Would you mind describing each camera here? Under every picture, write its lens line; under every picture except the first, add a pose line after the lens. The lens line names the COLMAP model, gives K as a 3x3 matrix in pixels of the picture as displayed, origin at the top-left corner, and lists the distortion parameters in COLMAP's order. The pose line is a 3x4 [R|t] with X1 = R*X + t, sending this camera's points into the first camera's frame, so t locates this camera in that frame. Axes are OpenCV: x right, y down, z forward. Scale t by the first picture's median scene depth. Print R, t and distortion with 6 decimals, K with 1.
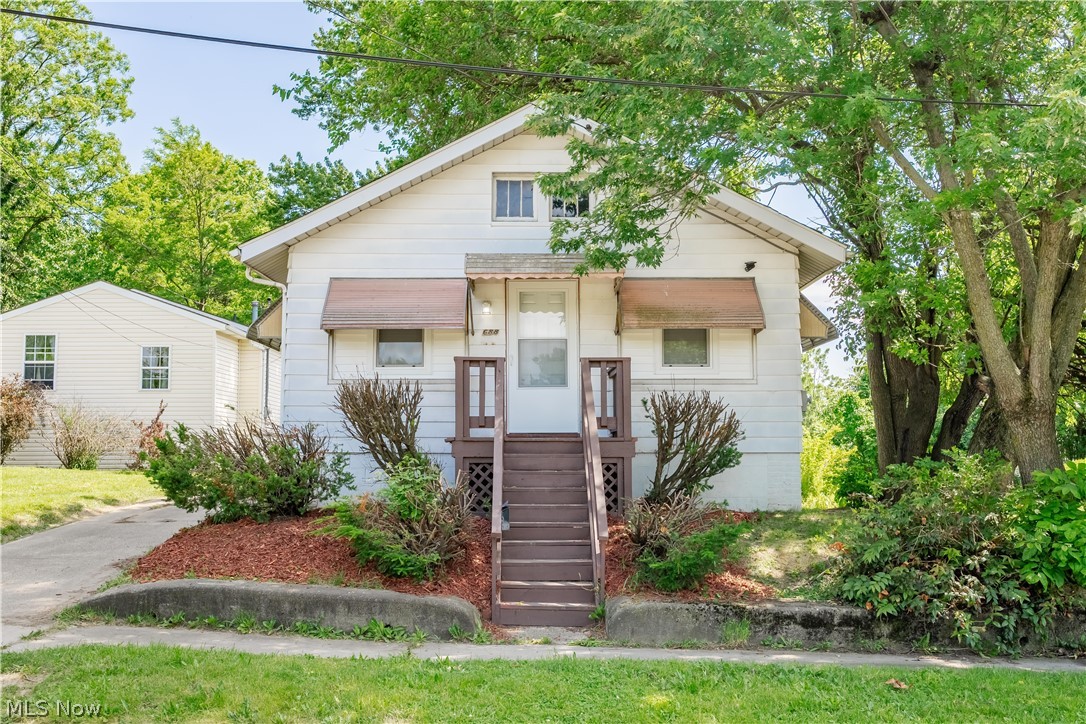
lens RADIAL K [[1086.1, 0, 544.0], [0, 1086.1, 361.4], [0, 0, 1]] dist [0.013846, 0.000000]
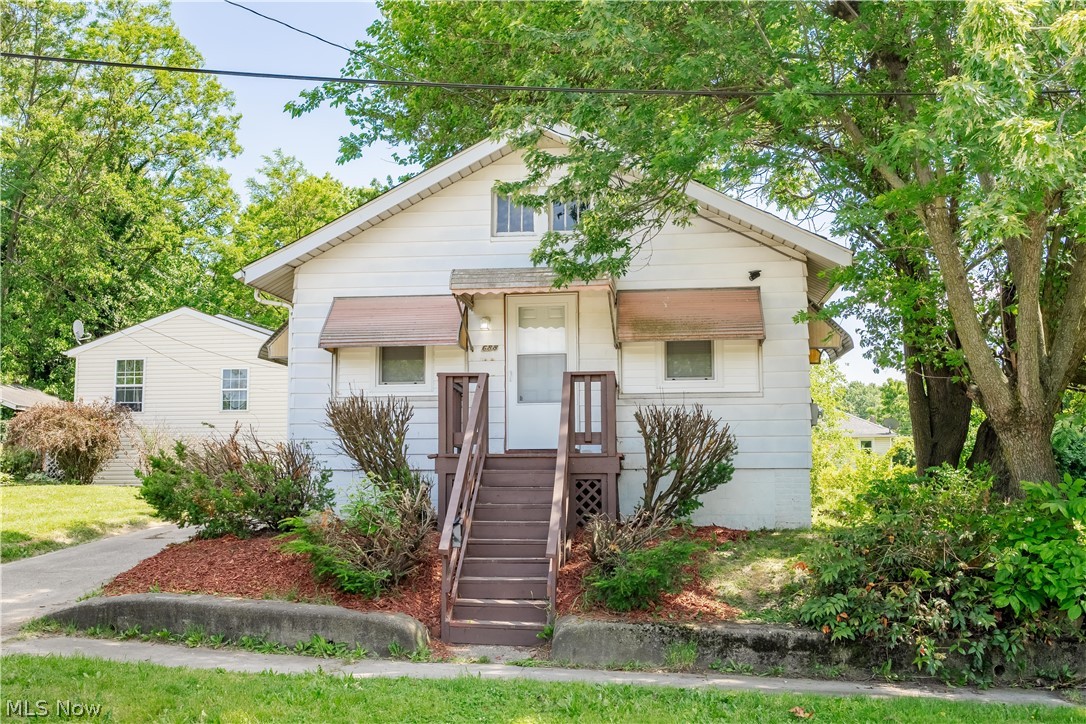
lens RADIAL K [[1086.1, 0, 543.2], [0, 1086.1, 362.1], [0, 0, 1]] dist [0.013846, 0.000000]
pose [[0.991713, -0.015917, -0.127484, 0.140894], [0.013720, 0.999742, -0.018092, 0.005153], [0.127739, 0.016193, 0.991676, 0.022440]]
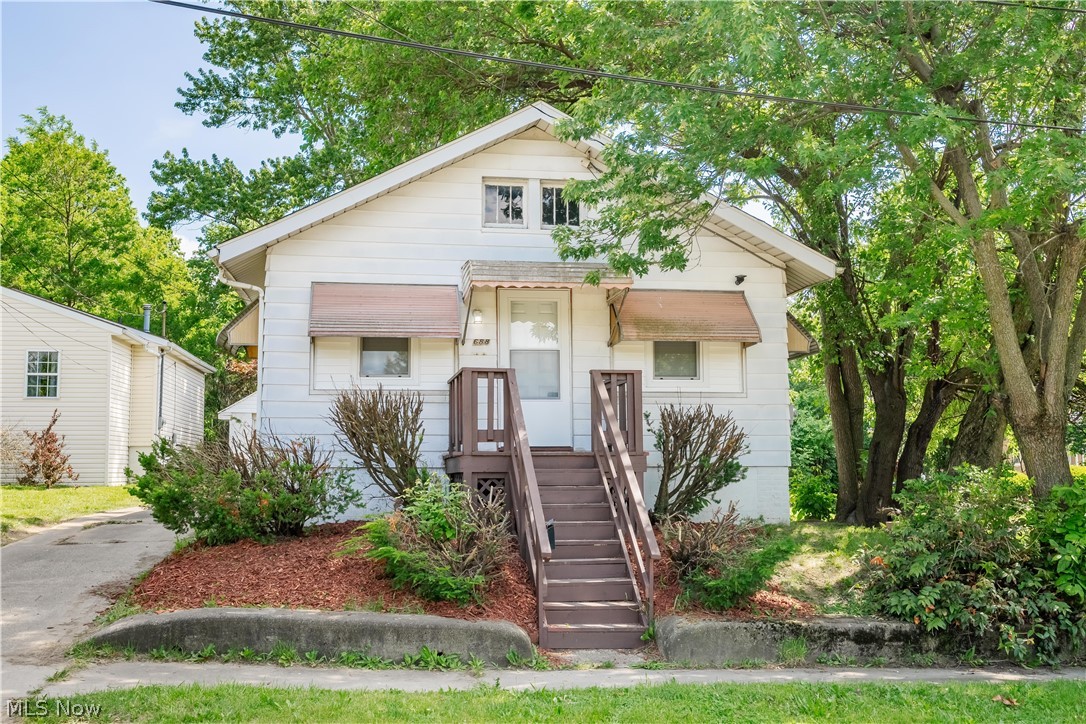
lens RADIAL K [[1086.1, 0, 543.5], [0, 1086.1, 365.1], [0, 0, 1]] dist [0.013846, 0.000000]
pose [[0.989211, 0.010944, 0.146087, -0.151126], [-0.010162, 0.999930, -0.006099, -0.001224], [-0.146144, 0.004548, 0.989253, 0.042614]]
